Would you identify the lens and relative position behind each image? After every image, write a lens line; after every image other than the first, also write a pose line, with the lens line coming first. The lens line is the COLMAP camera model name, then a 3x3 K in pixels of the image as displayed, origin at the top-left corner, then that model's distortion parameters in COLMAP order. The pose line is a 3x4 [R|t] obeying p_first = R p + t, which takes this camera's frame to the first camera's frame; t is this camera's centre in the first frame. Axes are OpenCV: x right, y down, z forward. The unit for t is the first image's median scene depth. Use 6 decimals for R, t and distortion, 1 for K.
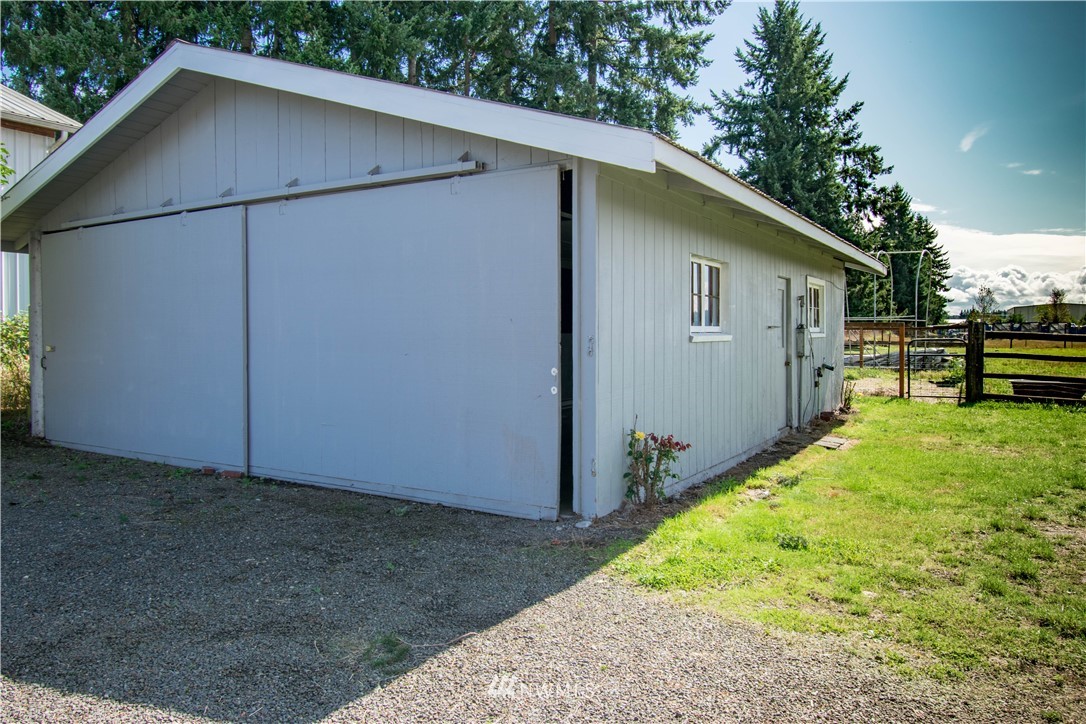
lens RADIAL K [[738.5, 0, 544.3], [0, 738.5, 359.4], [0, 0, 1]] dist [-0.000488, -0.000507]
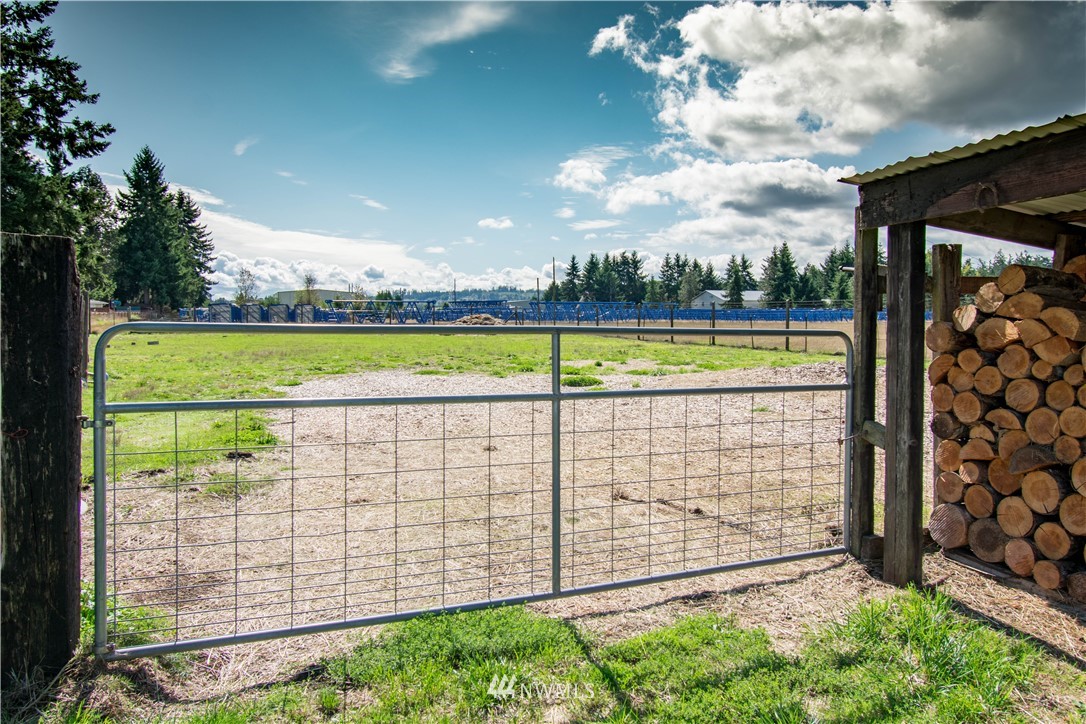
lens RADIAL K [[738.5, 0, 543.7], [0, 738.5, 358.1], [0, 0, 1]] dist [-0.000488, -0.000507]
pose [[0.618871, -0.039740, 0.784487, 0.069191], [0.023496, 0.999209, 0.032081, -0.003004], [-0.785141, -0.001421, 0.619315, 0.080691]]
